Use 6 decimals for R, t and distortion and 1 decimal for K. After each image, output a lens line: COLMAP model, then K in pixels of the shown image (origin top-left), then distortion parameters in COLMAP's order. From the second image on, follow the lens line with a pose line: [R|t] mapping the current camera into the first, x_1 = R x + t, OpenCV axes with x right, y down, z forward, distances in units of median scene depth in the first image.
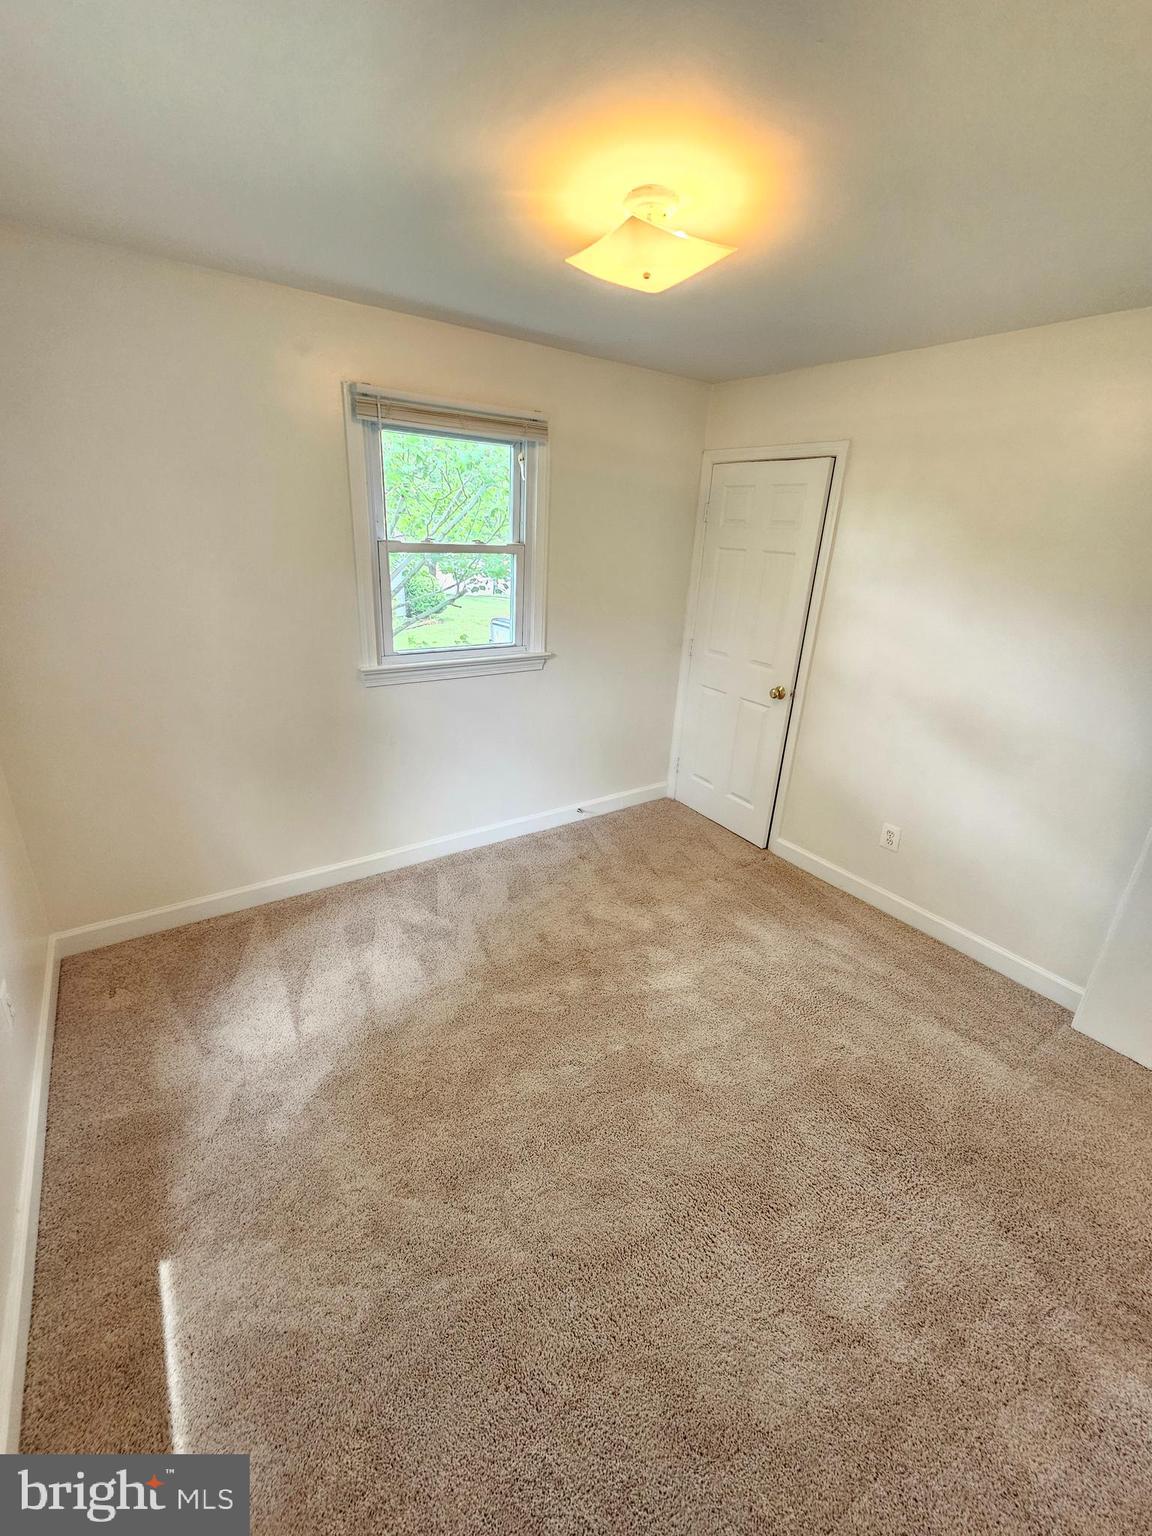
lens RADIAL K [[627.6, 0, 569.2], [0, 627.6, 761.7], [0, 0, 1]] dist [-0.003227, -0.000269]
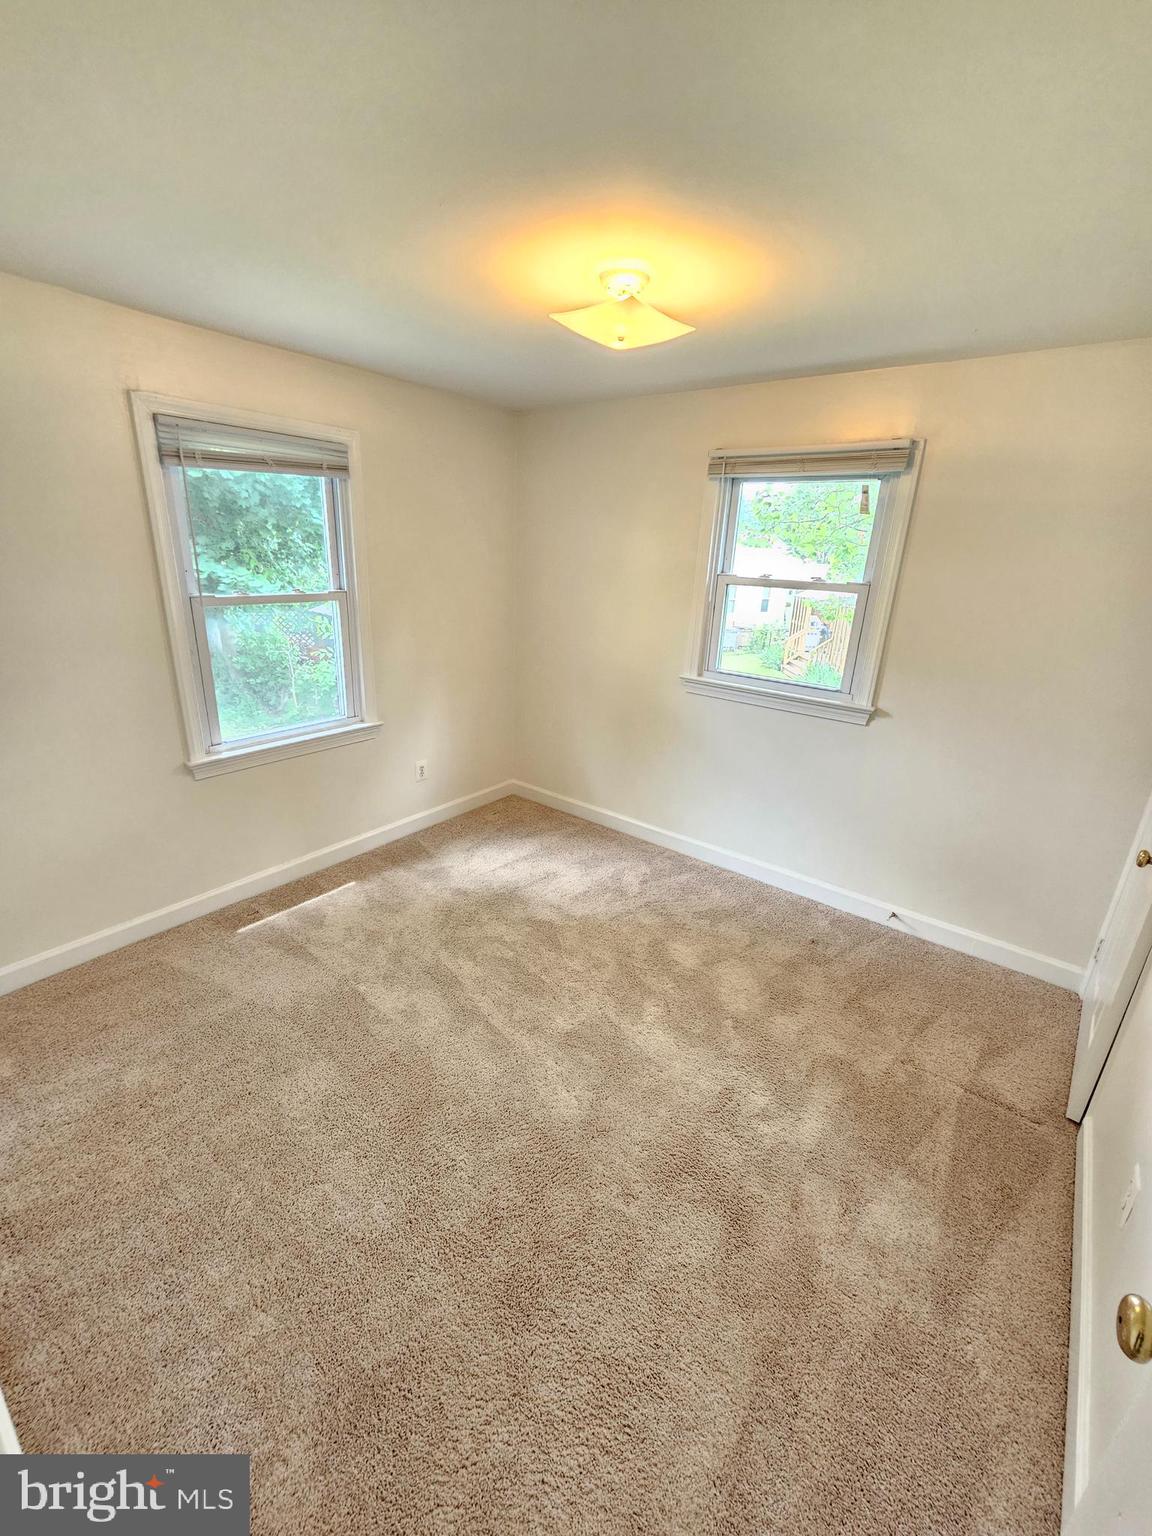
lens RADIAL K [[633.3, 0, 573.2], [0, 633.3, 767.6], [0, 0, 1]] dist [-0.000157, 0.000340]
pose [[0.298501, 0.283719, -0.911263, 0.747352], [-0.361778, 0.917175, 0.167053, -0.106194], [0.883184, 0.279809, 0.376421, 0.368712]]
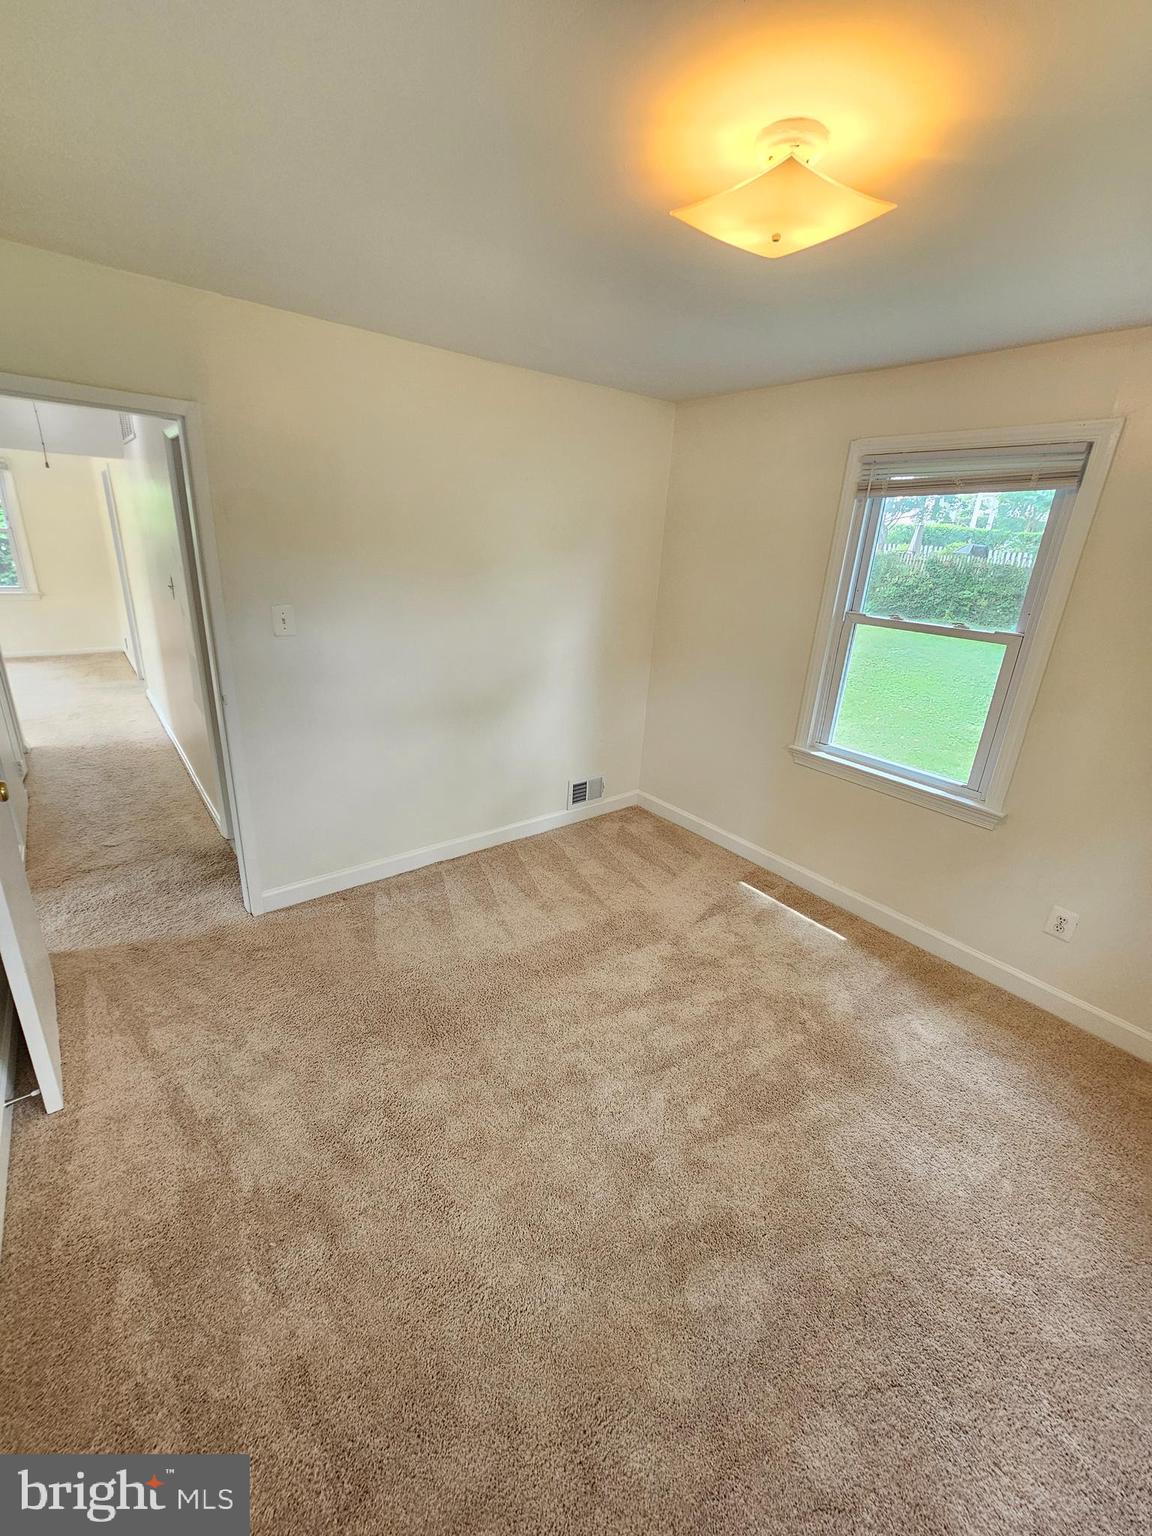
lens RADIAL K [[626.3, 0, 567.3], [0, 626.3, 763.6], [0, 0, 1]] dist [0.001958, 0.000076]
pose [[-0.993617, -0.079452, -0.080083, 0.210964], [-0.112448, 0.754343, 0.646778, -0.398145], [0.009023, 0.651655, -0.758462, 1.072830]]
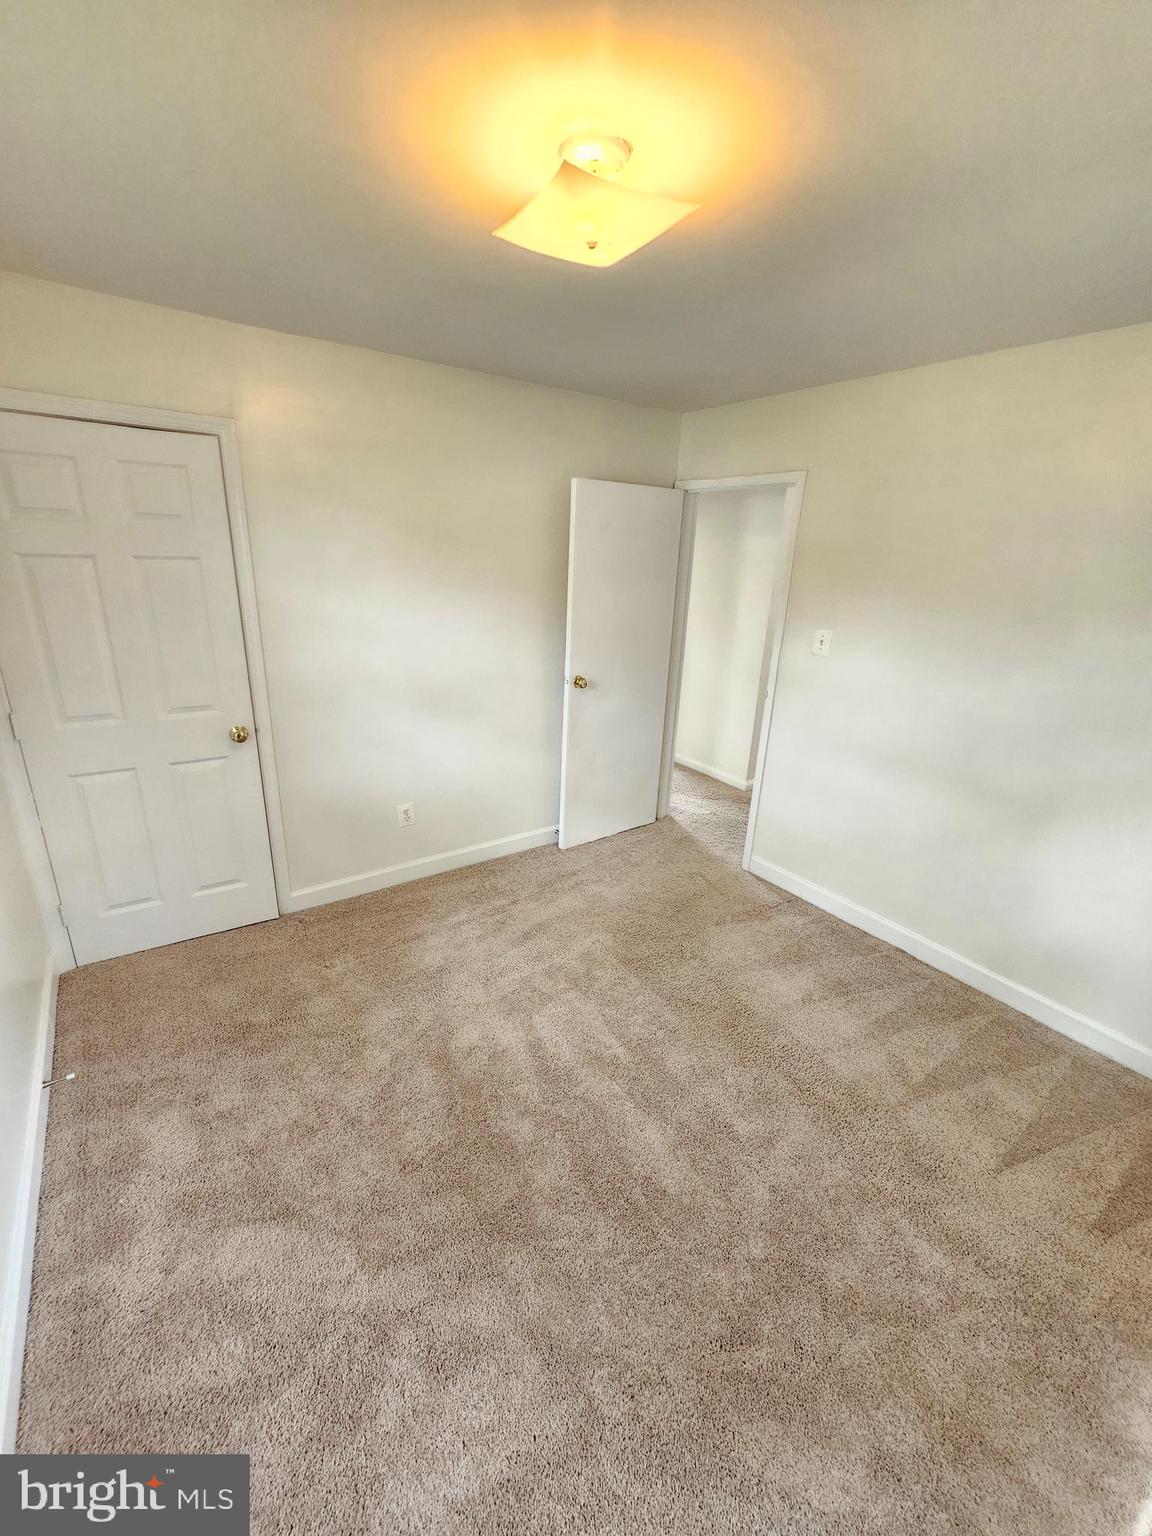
lens RADIAL K [[626.3, 0, 567.3], [0, 626.3, 763.6], [0, 0, 1]] dist [0.001958, 0.000076]
pose [[0.004054, -0.368664, 0.929554, -0.467929], [0.322443, 0.880393, 0.347761, -0.249444], [-0.946580, 0.298318, 0.122442, 0.596845]]
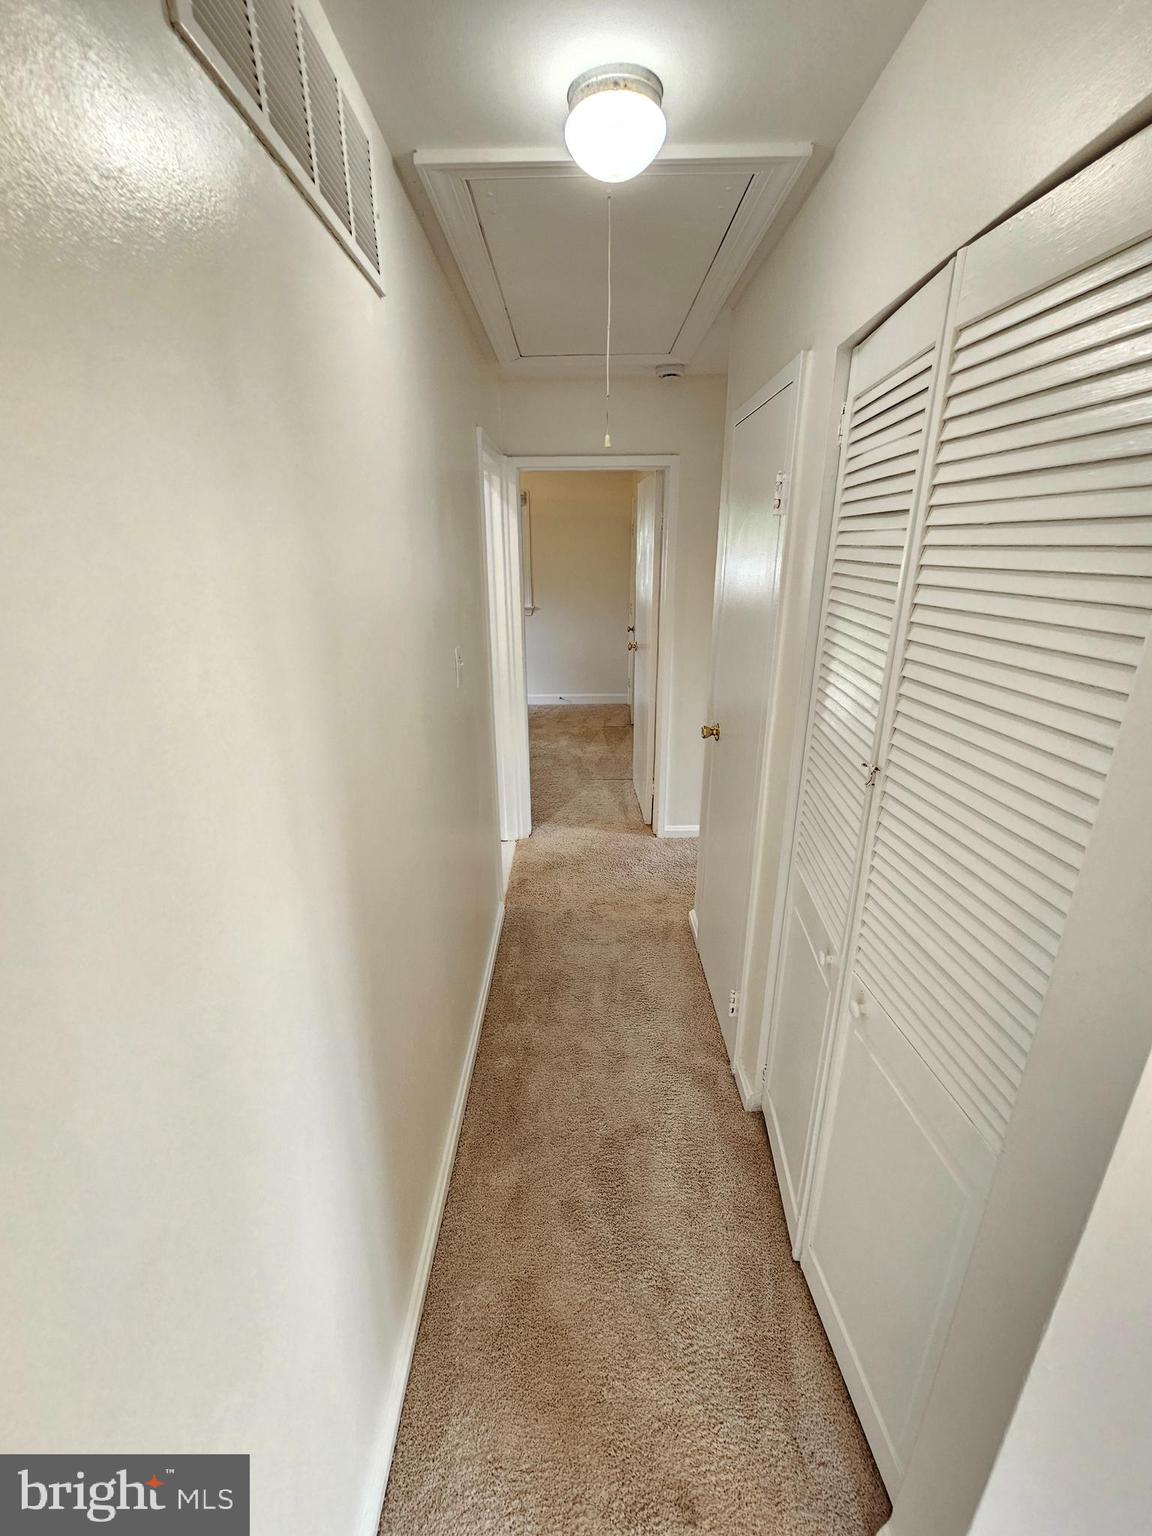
lens RADIAL K [[627.6, 0, 569.2], [0, 627.6, 761.7], [0, 0, 1]] dist [-0.003227, -0.000269]
pose [[0.809798, 0.136514, -0.570606, 1.418694], [-0.162504, 0.986693, 0.005435, 0.315869], [0.563755, 0.088325, 0.821206, -0.588814]]
